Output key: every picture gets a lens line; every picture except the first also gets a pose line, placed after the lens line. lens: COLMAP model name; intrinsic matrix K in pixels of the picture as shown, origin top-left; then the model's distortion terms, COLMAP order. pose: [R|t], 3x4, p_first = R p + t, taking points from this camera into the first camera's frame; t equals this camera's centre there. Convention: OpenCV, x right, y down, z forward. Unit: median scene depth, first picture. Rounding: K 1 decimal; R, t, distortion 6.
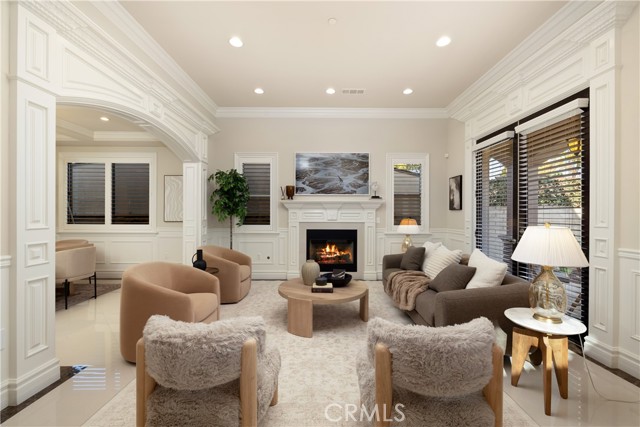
lens RADIAL K [[267.3, 0, 320.9], [0, 267.3, 213.8], [0, 0, 1]] dist [0.000169, -0.000953]
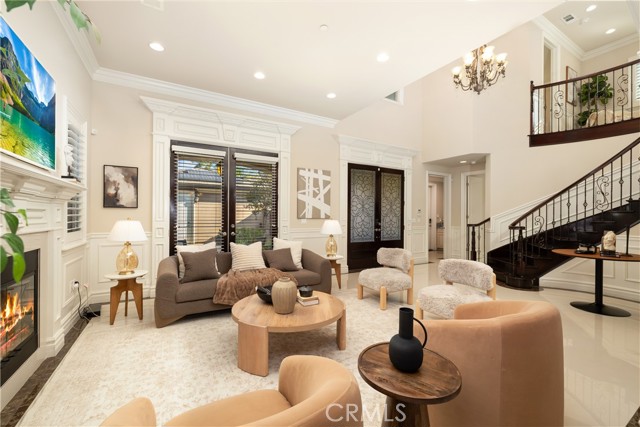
lens RADIAL K [[267.3, 0, 322.0], [0, 267.3, 215.0], [0, 0, 1]] dist [0.000169, -0.000953]
pose [[-0.507946, -0.010223, 0.861328, -0.467257], [-0.013624, 0.999900, 0.003834, -0.003306], [-0.861281, -0.009787, -0.508034, 0.842169]]
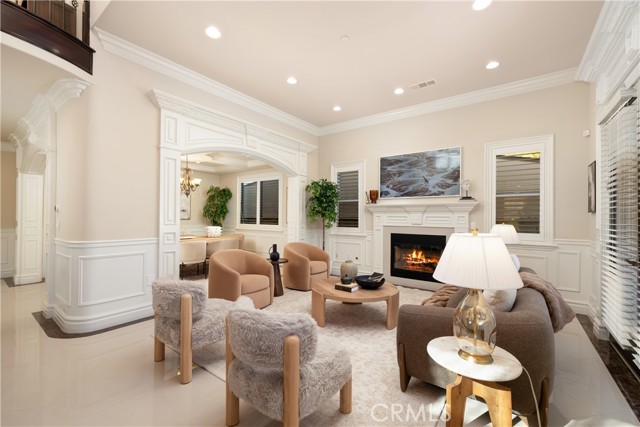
lens RADIAL K [[267.3, 0, 320.9], [0, 267.3, 214.5], [0, 0, 1]] dist [0.000169, -0.000953]
pose [[0.805391, -0.003191, -0.592735, 0.331240], [-0.003900, 0.999935, -0.010682, 0.000878], [0.592731, 0.010915, 0.805327, 0.046581]]
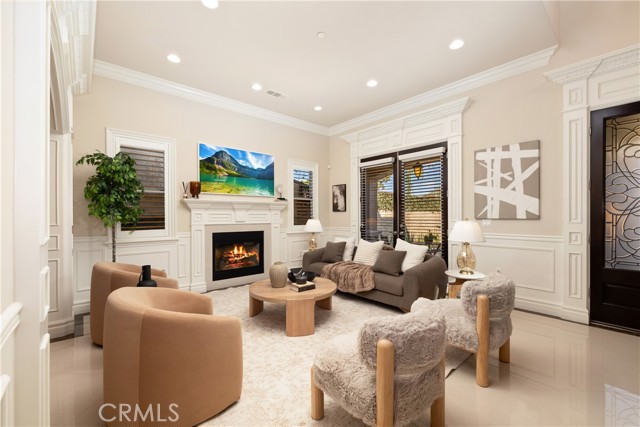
lens RADIAL K [[267.3, 0, 320.4], [0, 267.3, 216.8], [0, 0, 1]] dist [0.000169, -0.000953]
pose [[0.751748, -0.007950, 0.659402, -0.371229], [0.004501, 0.999966, 0.006924, 0.001627], [-0.659435, -0.002237, 0.751759, 0.108378]]
